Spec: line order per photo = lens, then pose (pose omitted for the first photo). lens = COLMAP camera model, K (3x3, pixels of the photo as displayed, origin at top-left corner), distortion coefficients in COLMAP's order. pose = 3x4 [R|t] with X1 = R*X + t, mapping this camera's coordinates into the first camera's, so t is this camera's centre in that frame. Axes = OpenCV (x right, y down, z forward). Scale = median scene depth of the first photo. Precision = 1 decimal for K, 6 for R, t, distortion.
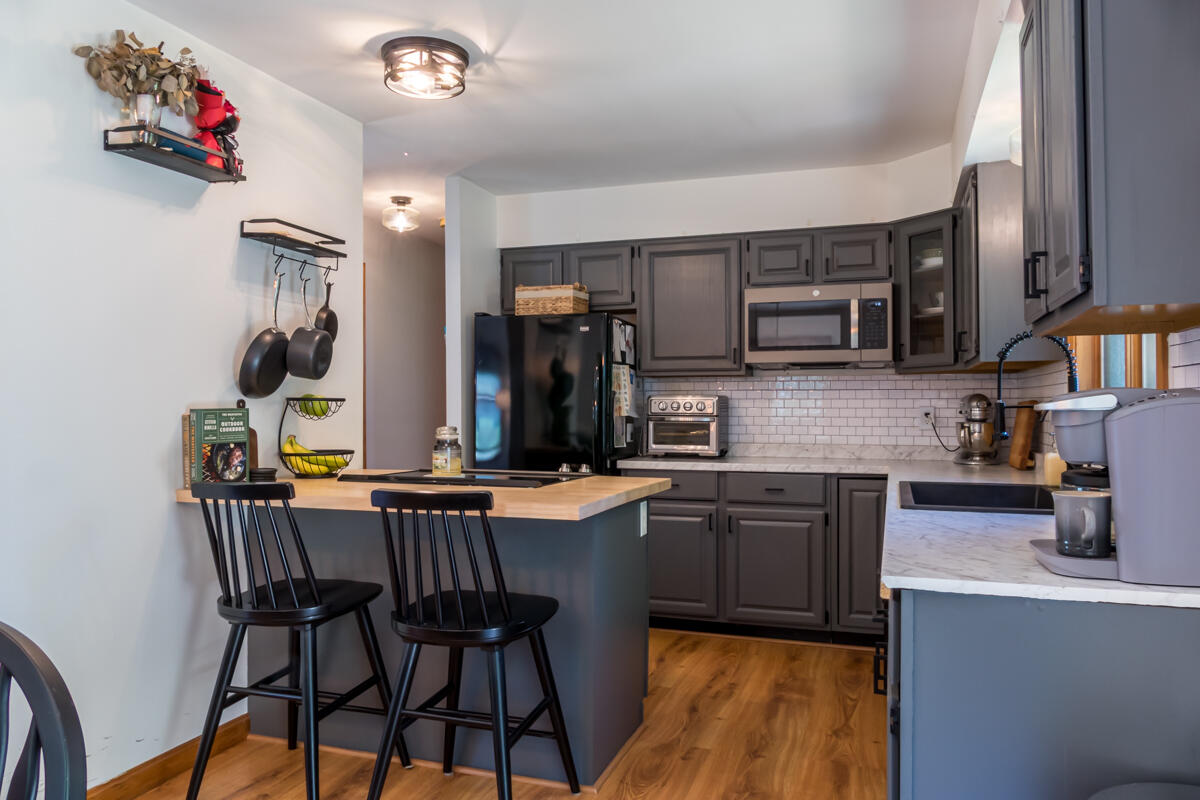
lens RADIAL K [[865.8, 0, 619.9], [0, 865.8, 404.1], [0, 0, 1]] dist [-0.008347, 0.003427]
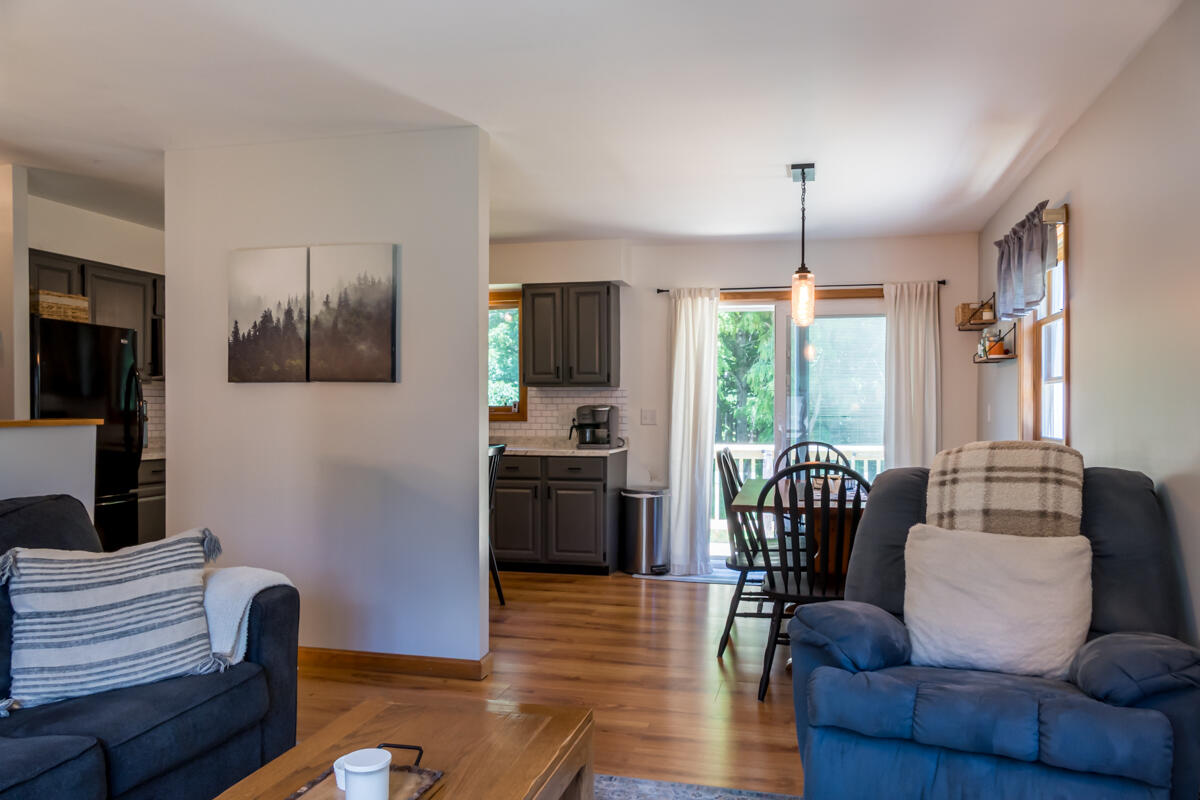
lens RADIAL K [[872.3, 0, 598.7], [0, 872.3, 400.2], [0, 0, 1]] dist [-0.009564, -0.002594]
pose [[-0.054754, 0.013244, 0.998412, -1.232687], [-0.003279, 0.999904, -0.013443, 0.005847], [-0.998494, -0.004010, -0.054706, 0.418630]]
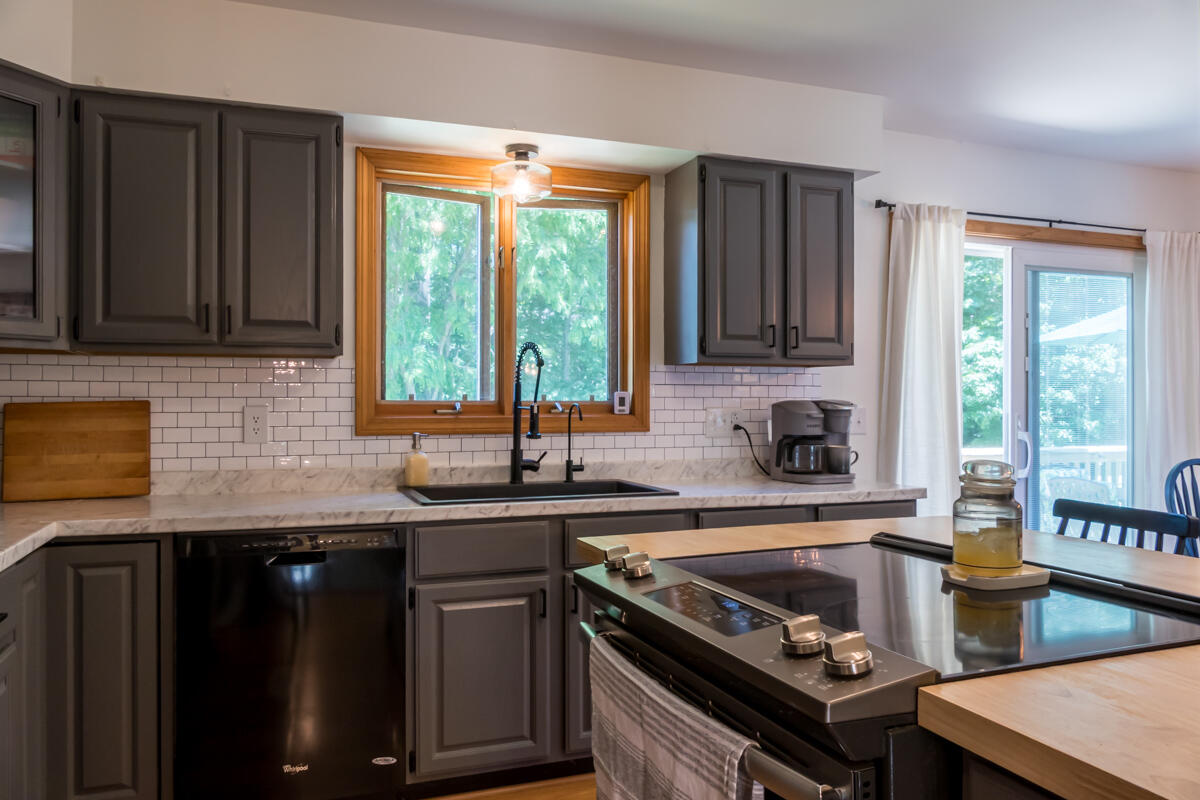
lens RADIAL K [[851.3, 0, 578.6], [0, 851.3, 399.5], [0, 0, 1]] dist [-0.004788, -0.002497]
pose [[-0.600463, 0.004440, 0.799640, -0.276747], [-0.001138, 0.999979, -0.006406, -0.001153], [-0.799651, -0.004756, -0.600446, 0.962612]]
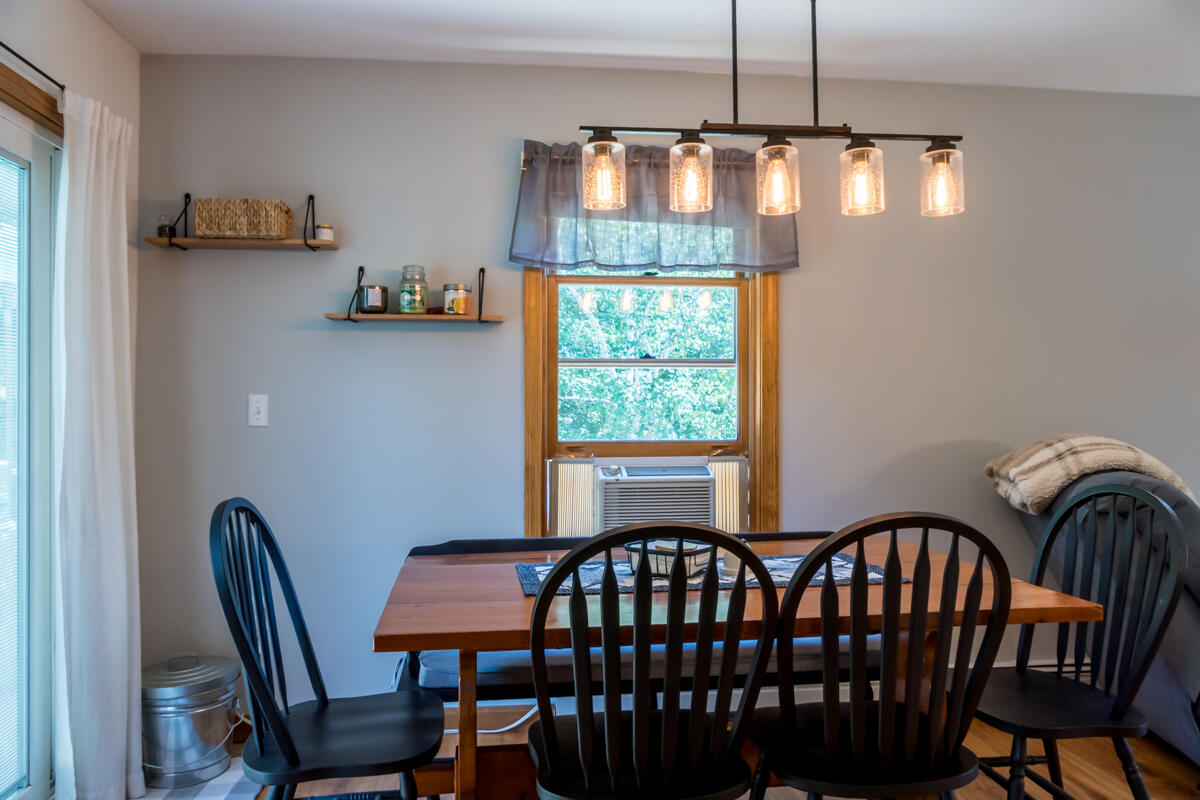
lens RADIAL K [[879.4, 0, 597.5], [0, 879.4, 395.3], [0, 0, 1]] dist [-0.006501, -0.004701]
pose [[-0.915325, 0.005263, -0.402682, 0.011652], [0.005380, 0.999985, 0.000841, -0.004445], [0.402680, -0.001397, -0.915340, 0.525389]]
